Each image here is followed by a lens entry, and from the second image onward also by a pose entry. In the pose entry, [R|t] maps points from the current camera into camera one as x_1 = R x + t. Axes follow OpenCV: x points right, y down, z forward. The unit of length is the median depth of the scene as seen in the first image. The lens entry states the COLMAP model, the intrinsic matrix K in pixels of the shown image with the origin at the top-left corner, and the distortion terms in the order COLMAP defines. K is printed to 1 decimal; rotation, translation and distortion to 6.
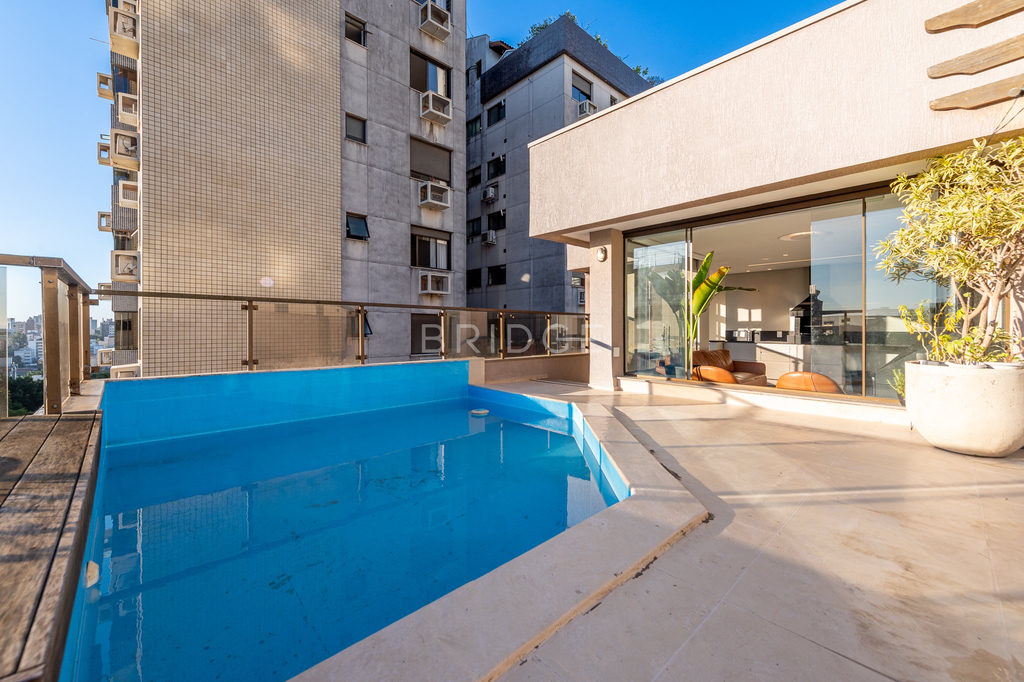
lens RADIAL K [[408.6, 0, 511.2], [0, 408.6, 335.5], [0, 0, 1]] dist [0.002902, 0.000573]
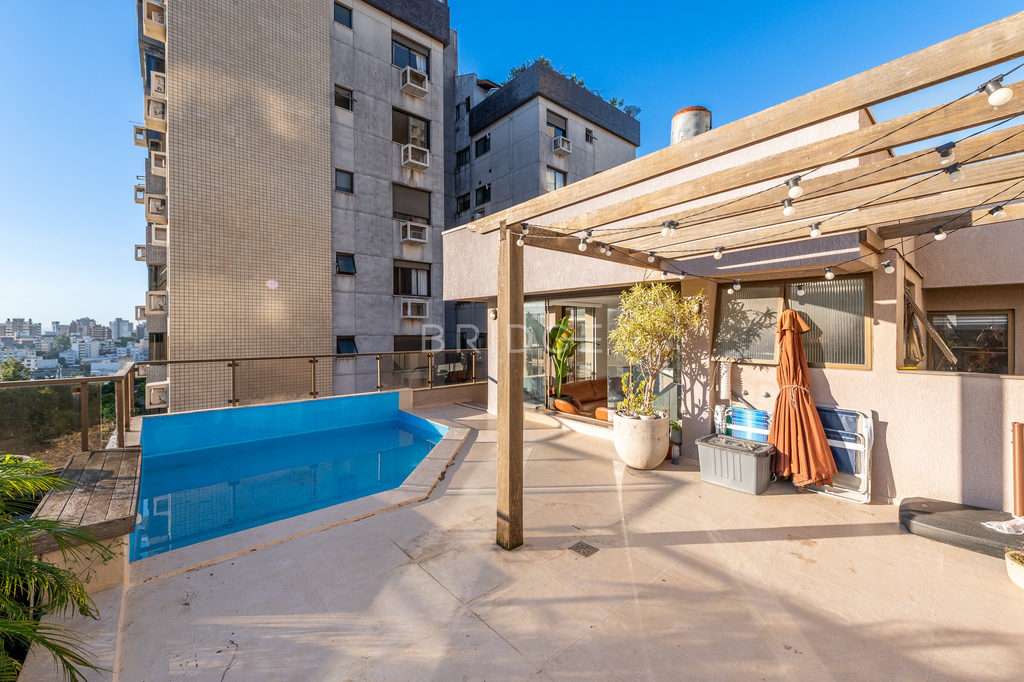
lens RADIAL K [[408.6, 0, 514.1], [0, 408.6, 336.3], [0, 0, 1]] dist [0.002902, 0.000573]
pose [[0.999134, -0.002048, -0.041554, 0.158563], [0.002177, 0.999993, 0.003071, -0.059983], [0.041548, -0.003159, 0.999132, -0.161987]]
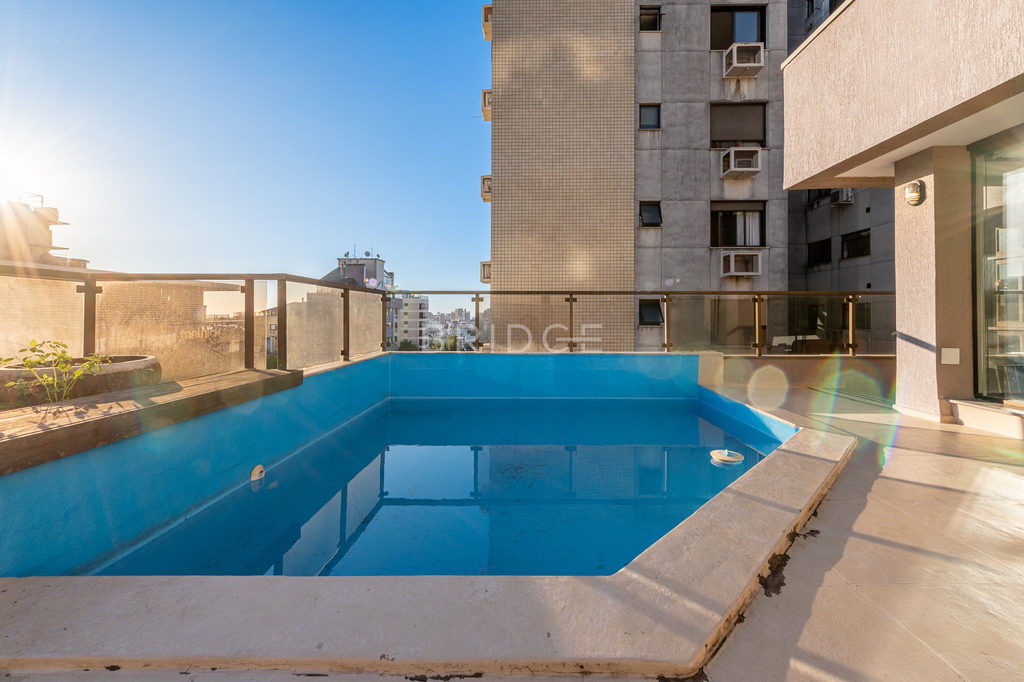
lens RADIAL K [[415.3, 0, 528.5], [0, 415.3, 315.5], [0, 0, 1]] dist [0.007424, -0.001933]
pose [[0.719914, -0.004833, -0.694046, 0.109507], [-0.009190, 0.999822, -0.016495, -0.000879], [0.694002, 0.018253, 0.719741, 0.072933]]
